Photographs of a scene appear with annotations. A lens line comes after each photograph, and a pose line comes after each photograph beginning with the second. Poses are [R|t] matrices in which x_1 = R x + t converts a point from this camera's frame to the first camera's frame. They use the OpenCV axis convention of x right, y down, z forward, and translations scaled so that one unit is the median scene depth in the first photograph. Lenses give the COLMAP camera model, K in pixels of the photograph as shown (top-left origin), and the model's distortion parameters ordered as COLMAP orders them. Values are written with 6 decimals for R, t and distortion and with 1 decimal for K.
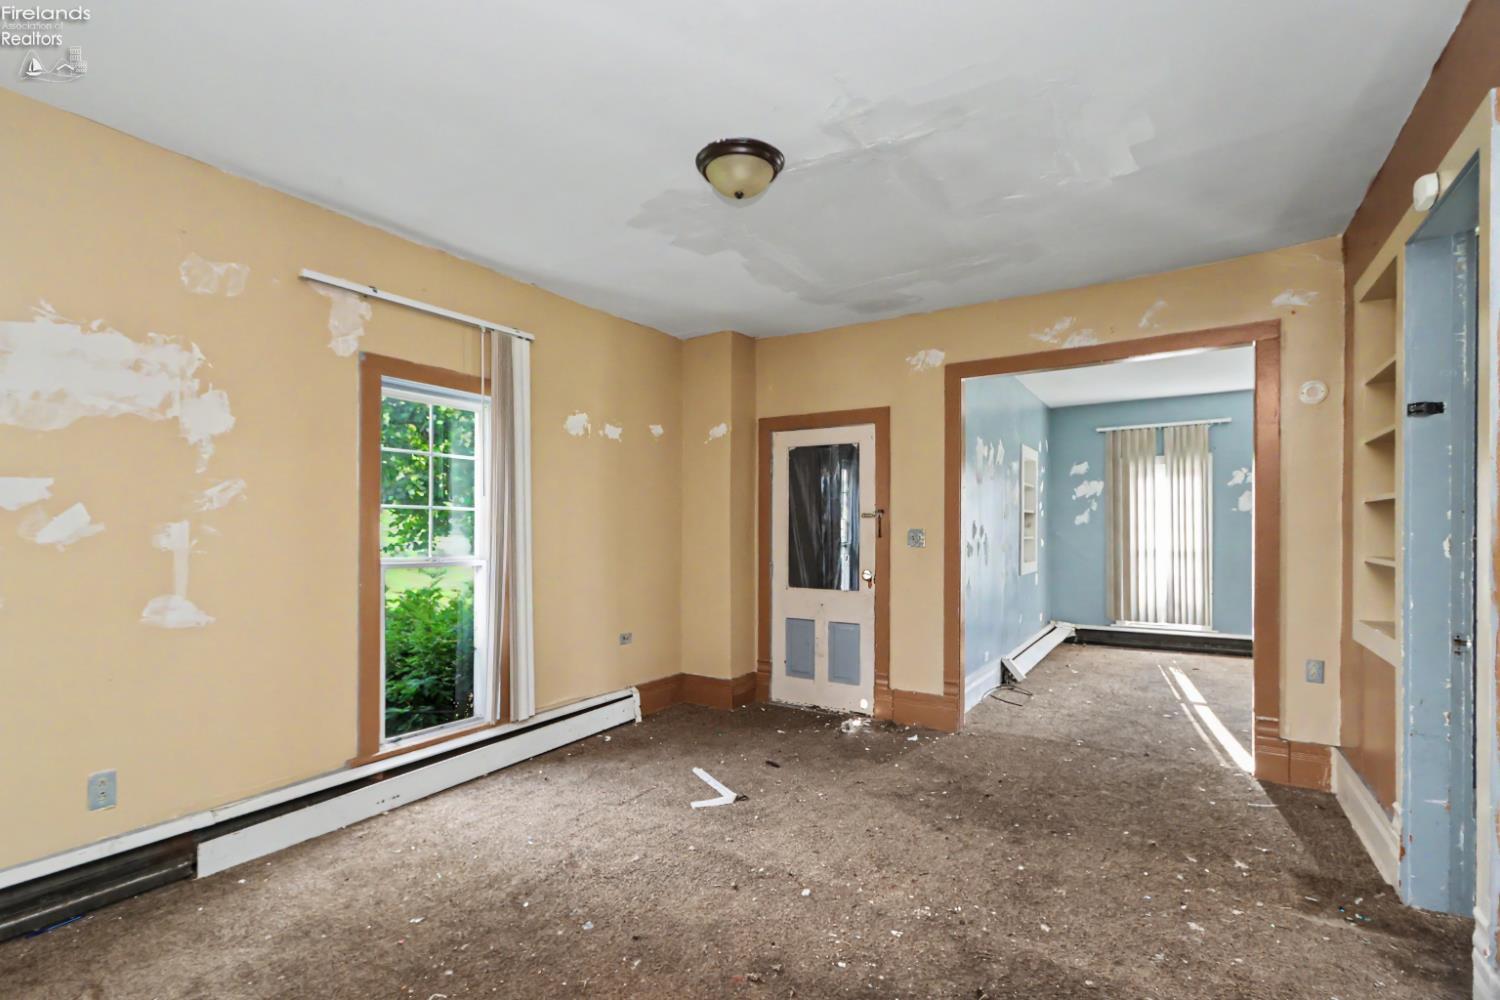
lens RADIAL K [[694.4, 0, 747.7], [0, 694.4, 506.7], [0, 0, 1]] dist [-0.012977, 0.000748]
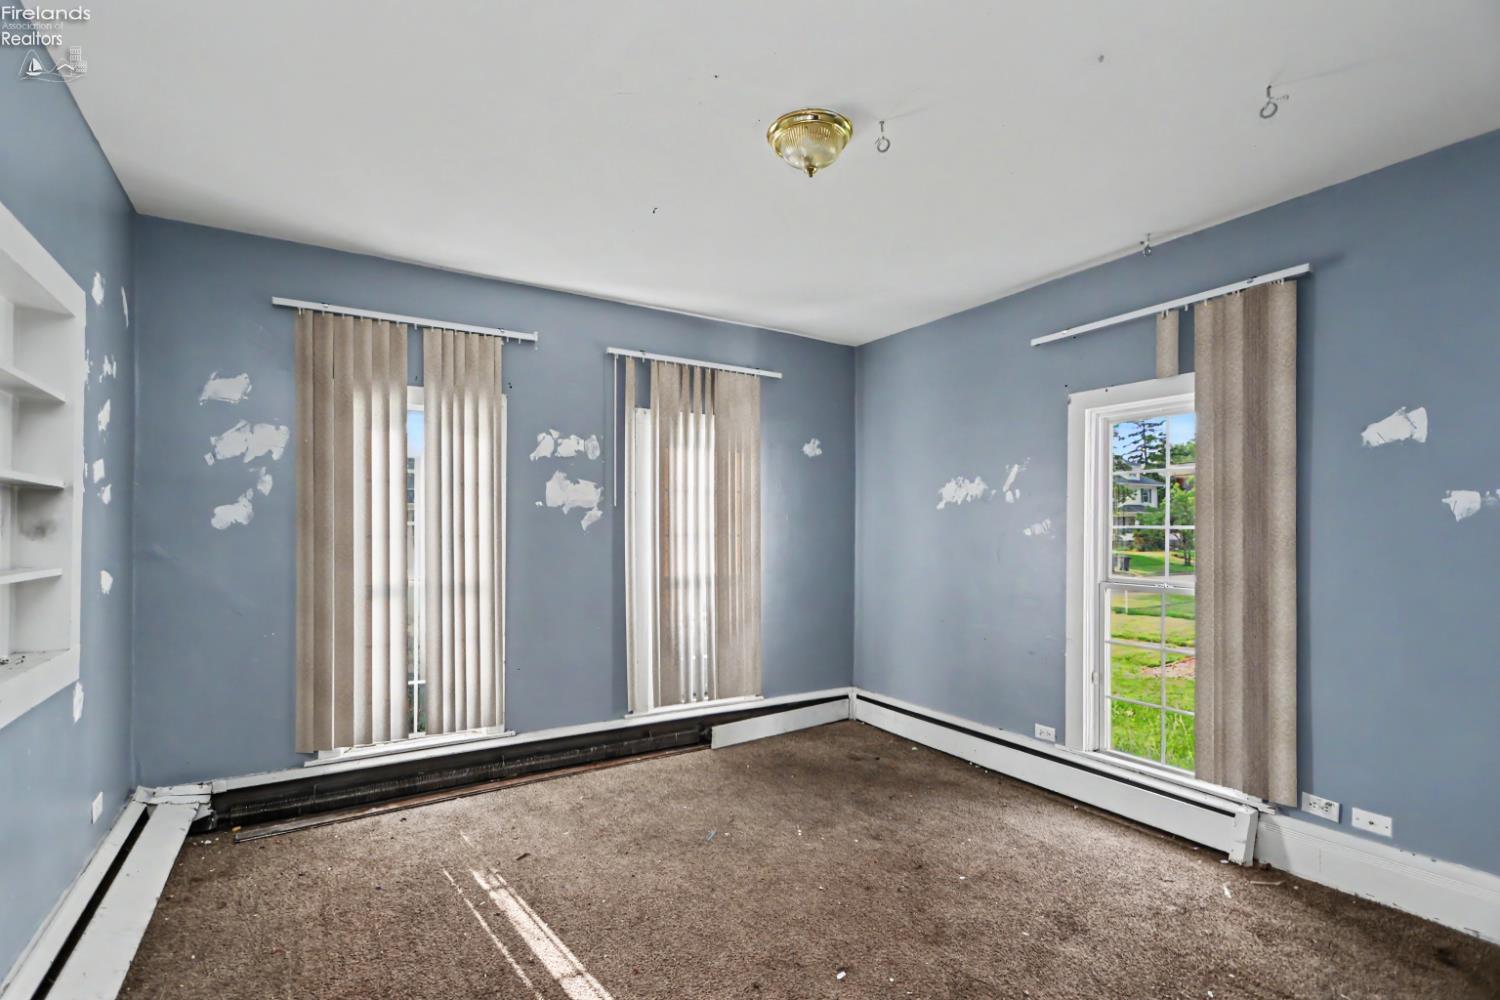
lens RADIAL K [[694.4, 0, 733.7], [0, 694.4, 533.5], [0, 0, 1]] dist [-0.012977, 0.000748]
pose [[0.451884, 0.005059, 0.892062, 0.268153], [-0.011540, 0.999933, 0.000176, 0.025142], [-0.892002, -0.010374, 0.451913, 0.581756]]
